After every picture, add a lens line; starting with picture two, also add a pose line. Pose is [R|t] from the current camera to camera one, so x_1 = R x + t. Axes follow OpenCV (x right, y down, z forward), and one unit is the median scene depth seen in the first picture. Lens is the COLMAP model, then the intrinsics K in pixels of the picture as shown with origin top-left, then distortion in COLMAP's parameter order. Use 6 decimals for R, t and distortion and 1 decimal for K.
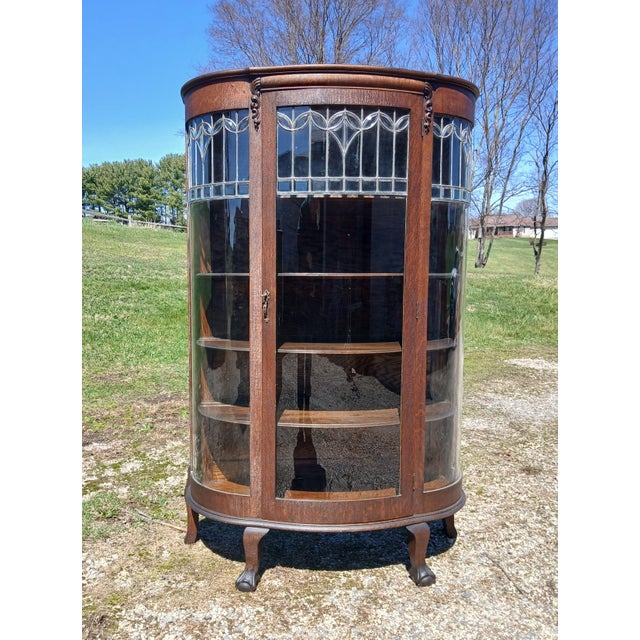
lens RADIAL K [[654.5, 0, 267.3], [0, 654.5, 352.6], [0, 0, 1]] dist [-0.032176, 0.000000]
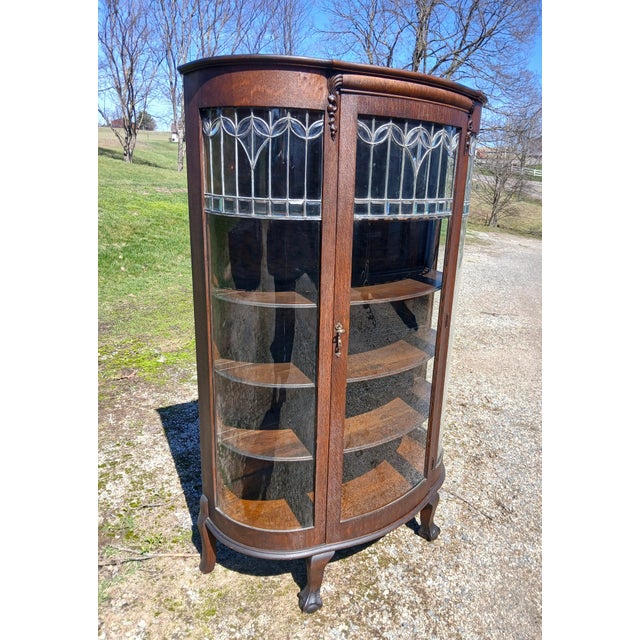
lens RADIAL K [[522.8, 0, 338.2], [0, 522.8, 337.9], [0, 0, 1]] dist [0.008380, -0.054621]
pose [[0.809825, -0.150809, 0.566957, -0.387336], [0.034299, 0.976913, 0.210865, -0.212366], [-0.585668, -0.151318, 0.796301, 0.386058]]
